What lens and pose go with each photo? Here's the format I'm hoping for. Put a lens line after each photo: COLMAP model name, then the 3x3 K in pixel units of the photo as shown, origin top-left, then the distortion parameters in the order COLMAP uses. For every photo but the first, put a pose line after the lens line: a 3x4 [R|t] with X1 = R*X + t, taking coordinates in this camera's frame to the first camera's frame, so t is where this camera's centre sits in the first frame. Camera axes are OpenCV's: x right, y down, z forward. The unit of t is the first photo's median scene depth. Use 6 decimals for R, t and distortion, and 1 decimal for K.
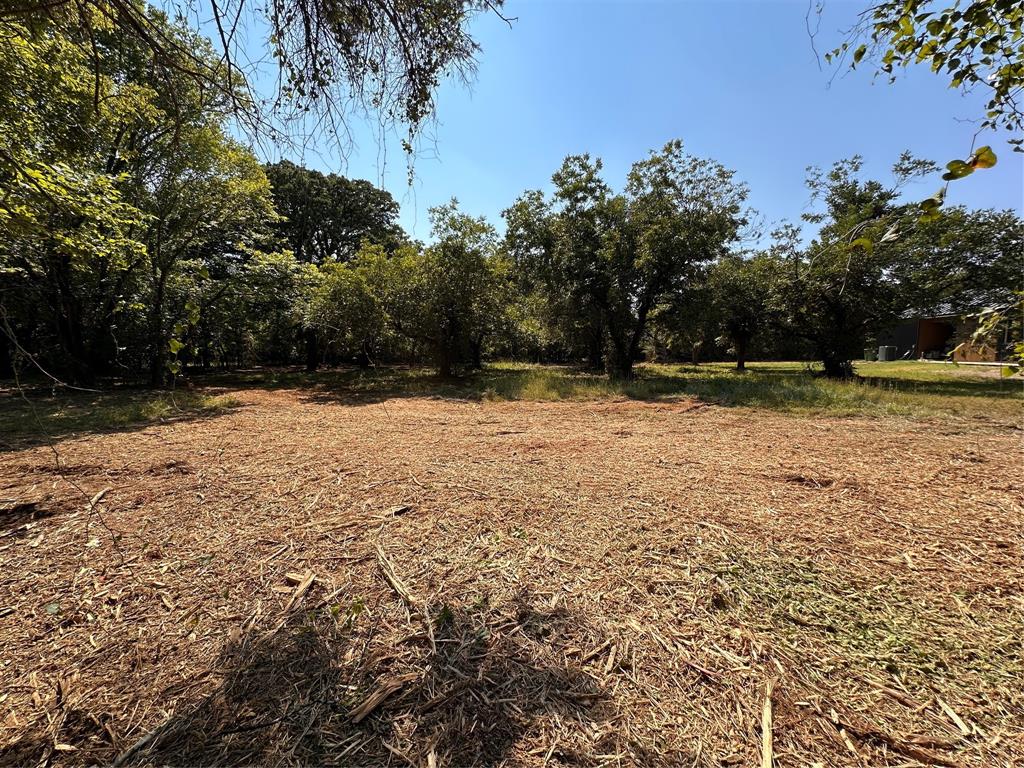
lens RADIAL K [[411.3, 0, 511.3], [0, 411.3, 384.2], [0, 0, 1]] dist [-0.002269, 0.000975]
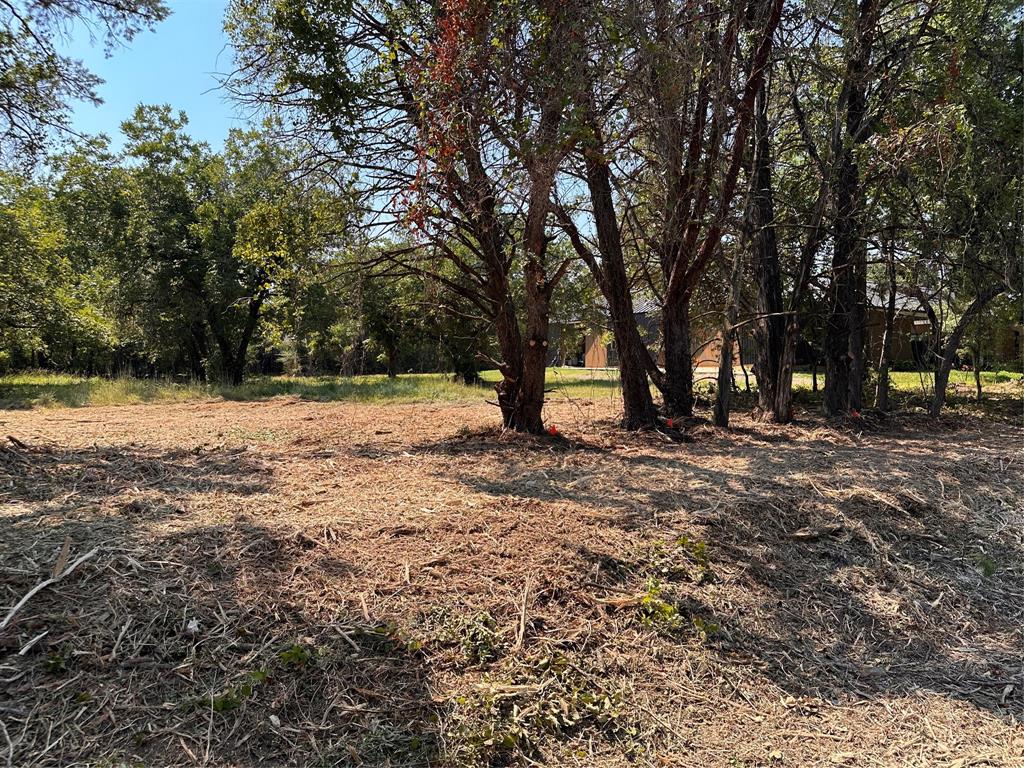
lens RADIAL K [[718.3, 0, 509.5], [0, 718.3, 379.9], [0, 0, 1]] dist [0.070249, -0.084503]
pose [[0.828881, -0.014381, 0.559241, -0.445268], [0.047029, 0.997922, -0.044042, 0.421341], [-0.557445, 0.062806, 0.827835, -3.269541]]
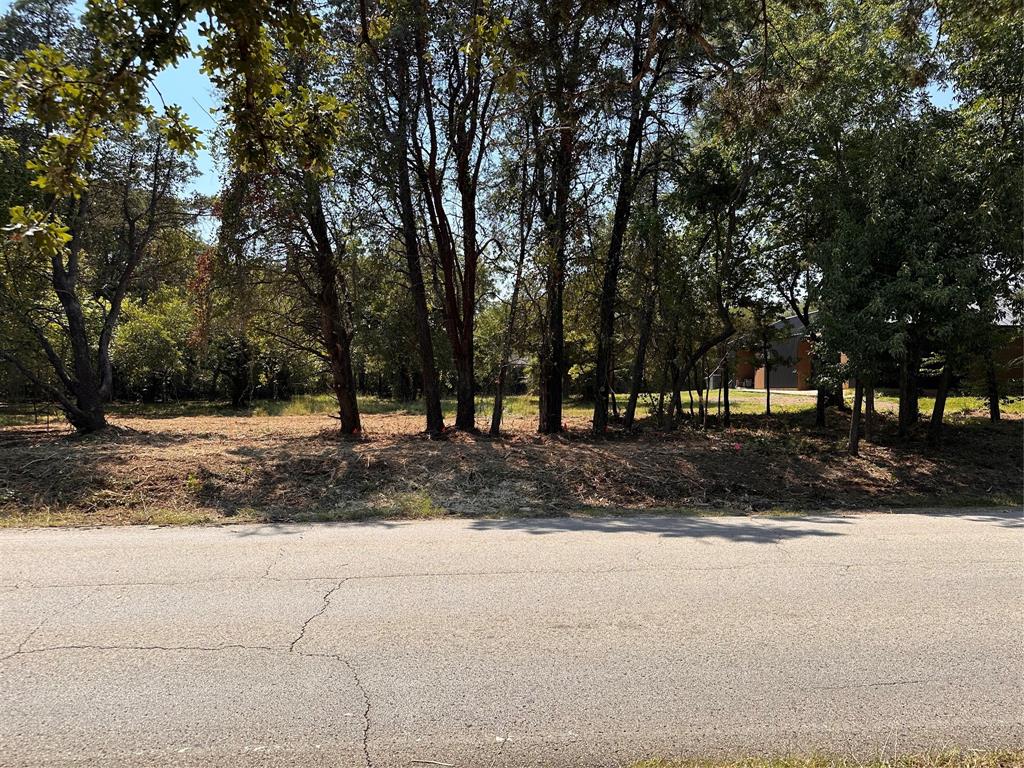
lens RADIAL K [[718.3, 0, 516.9], [0, 718.3, 381.7], [0, 0, 1]] dist [0.070249, -0.084503]
pose [[0.989554, -0.005891, 0.144042, 2.127693], [0.017532, 0.996666, -0.079685, 0.612889], [-0.143092, 0.081378, 0.986358, -7.163021]]
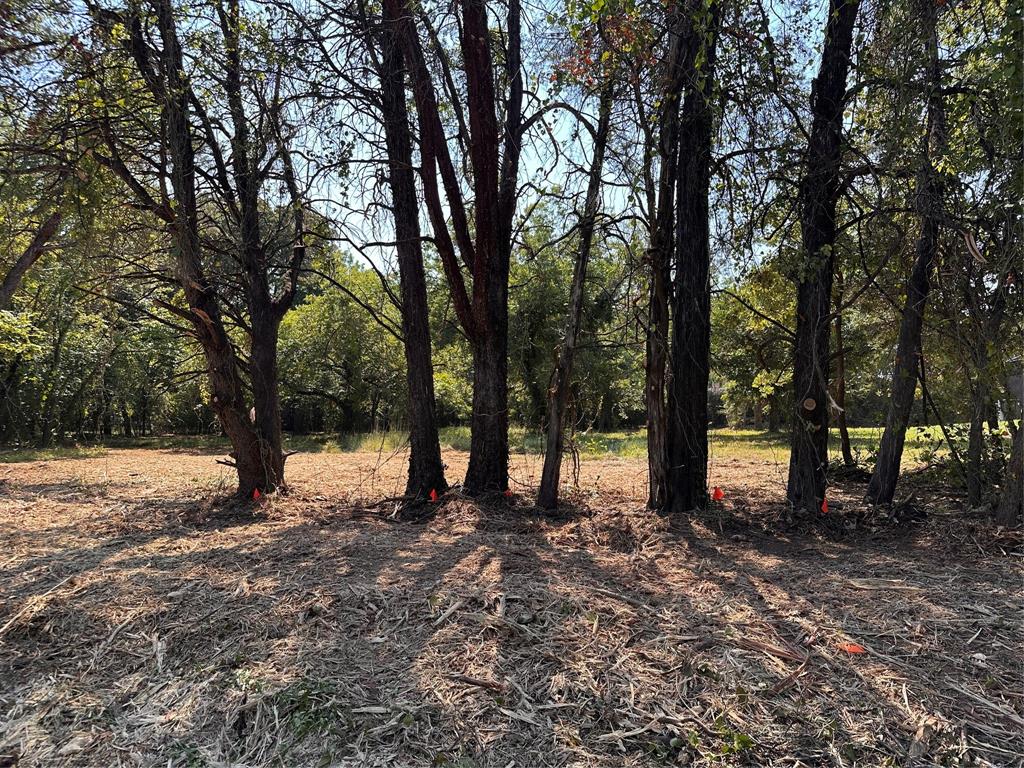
lens RADIAL K [[718.3, 0, 509.0], [0, 718.3, 383.5], [0, 0, 1]] dist [0.070249, -0.084503]
pose [[0.987812, -0.014293, -0.154996, 3.214152], [-0.005519, 0.991933, -0.126644, 0.431032], [0.155556, 0.125956, 0.979764, -3.430122]]
